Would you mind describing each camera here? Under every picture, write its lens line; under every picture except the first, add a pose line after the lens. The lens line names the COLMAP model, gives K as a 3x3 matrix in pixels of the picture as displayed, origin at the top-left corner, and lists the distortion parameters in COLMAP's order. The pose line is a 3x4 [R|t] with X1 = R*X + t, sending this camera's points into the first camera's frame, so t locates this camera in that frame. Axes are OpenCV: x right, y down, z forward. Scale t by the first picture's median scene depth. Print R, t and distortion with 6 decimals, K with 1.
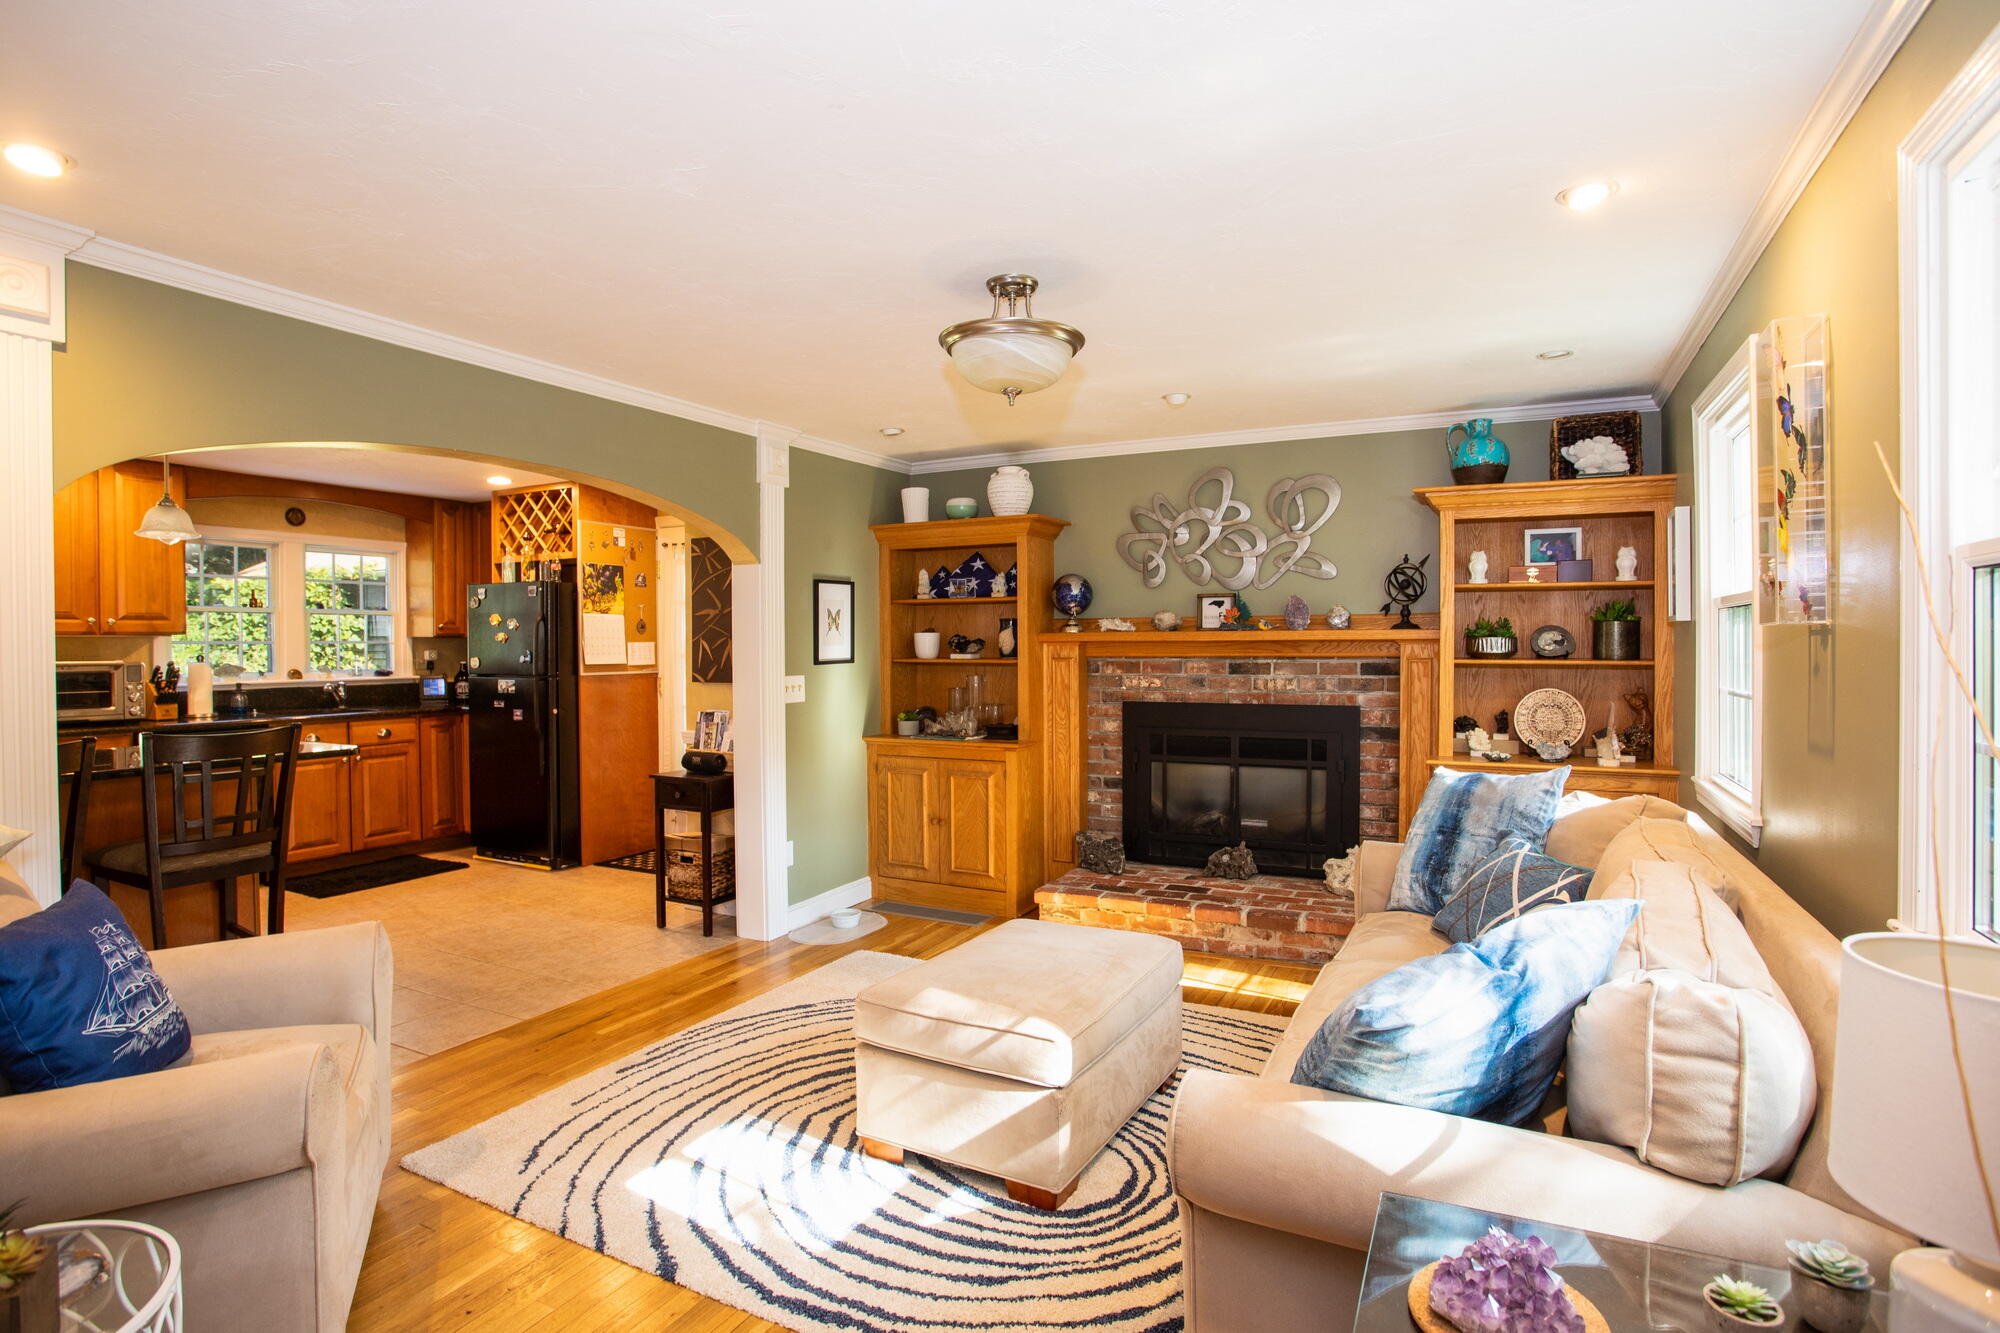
lens RADIAL K [[1034.4, 0, 1011.7], [0, 1034.4, 637.6], [0, 0, 1]] dist [-0.097546, 0.069442]
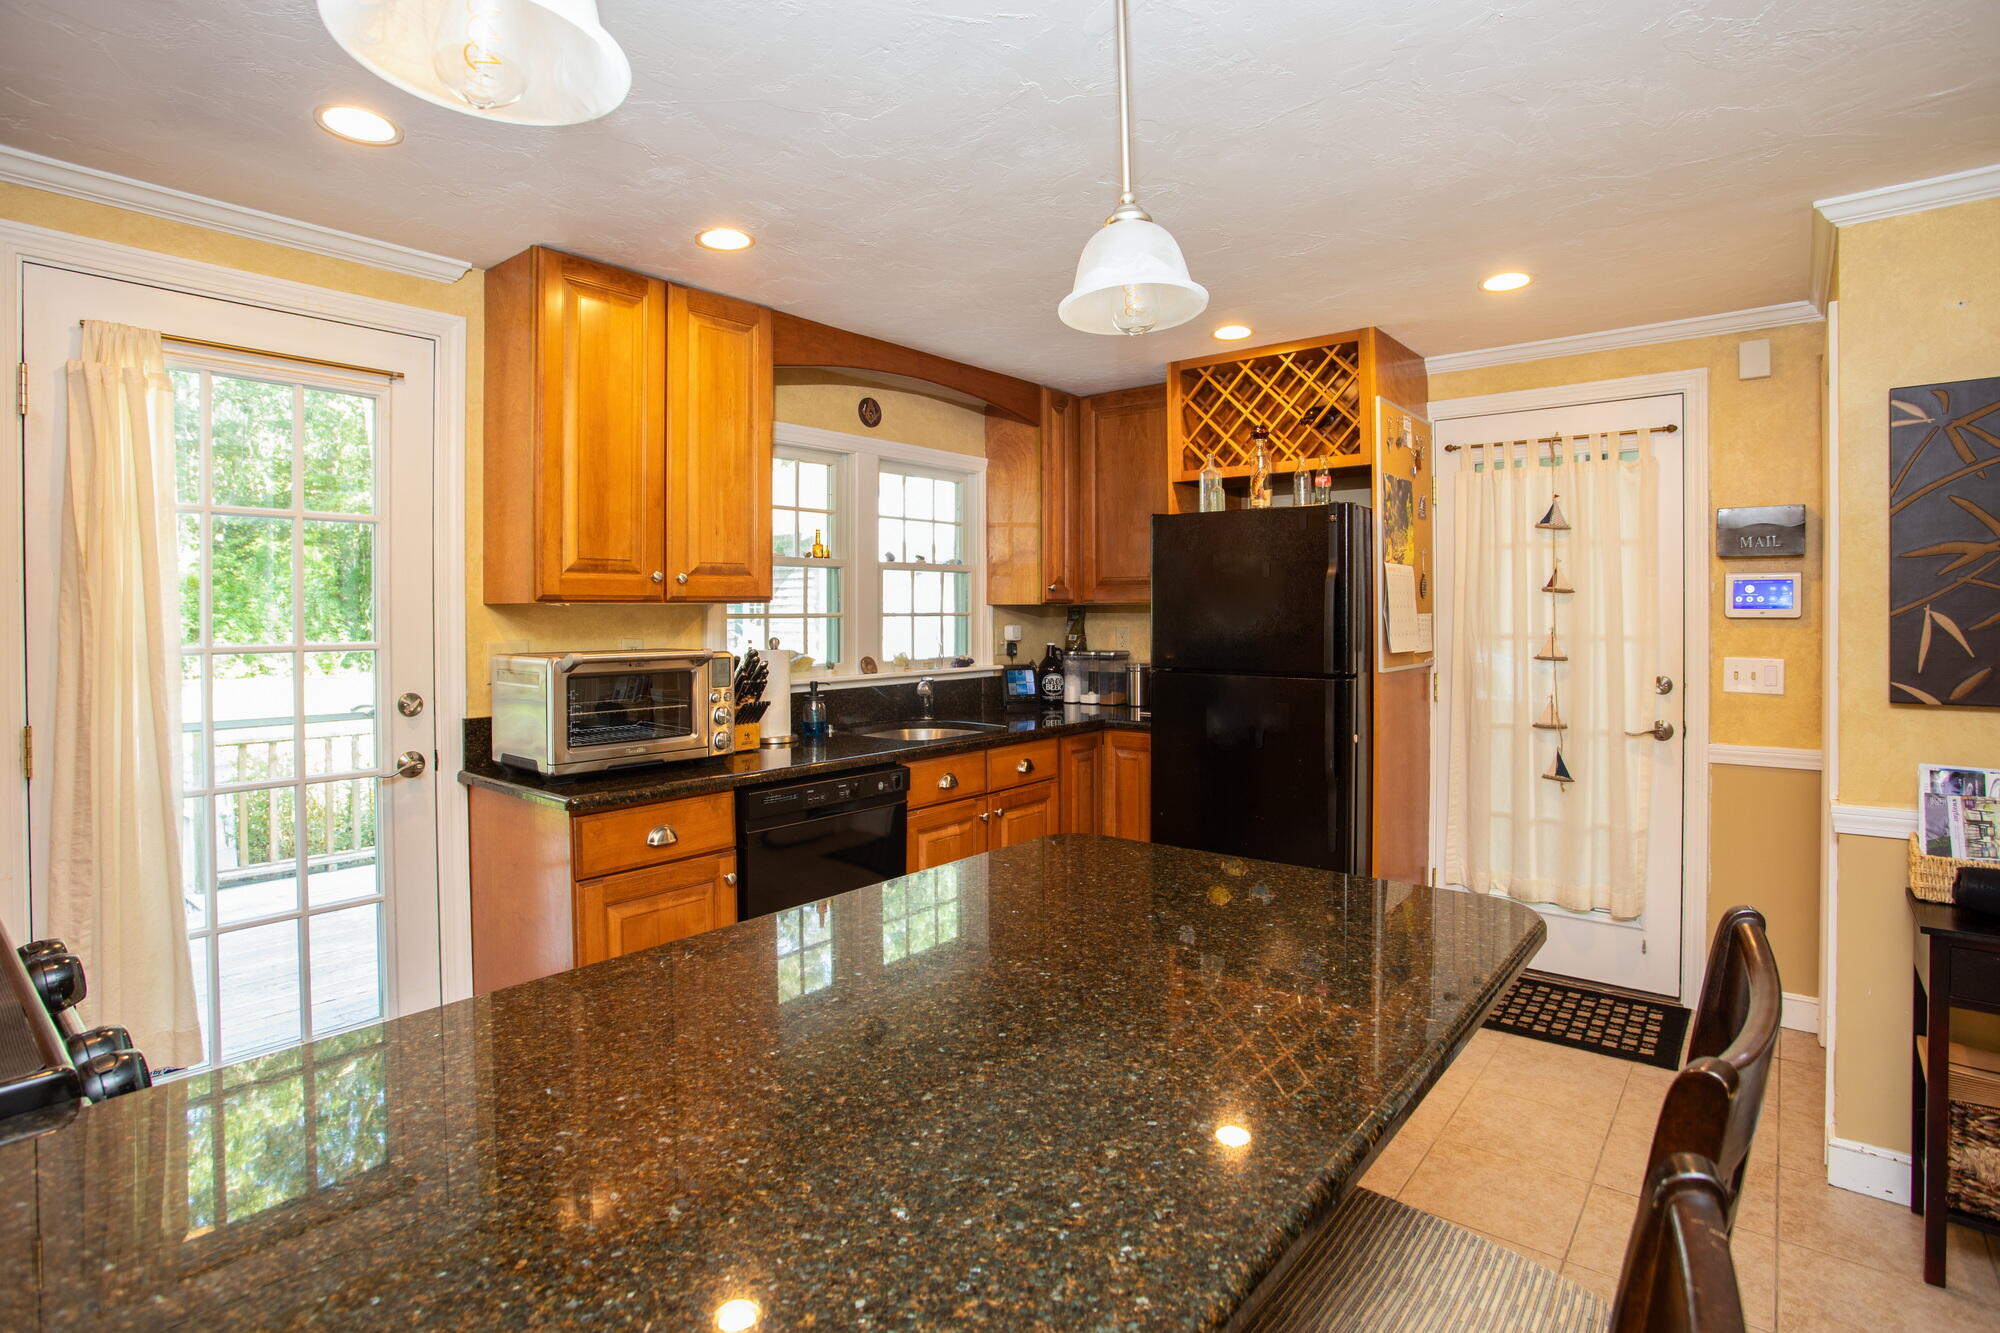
lens RADIAL K [[1034.4, 0, 1011.7], [0, 1034.4, 637.6], [0, 0, 1]] dist [-0.097546, 0.069442]
pose [[0.975550, 0.004836, -0.219723, -0.494848], [0.001997, 0.999522, 0.030867, -0.000305], [0.219767, -0.030551, 0.975074, 0.401025]]
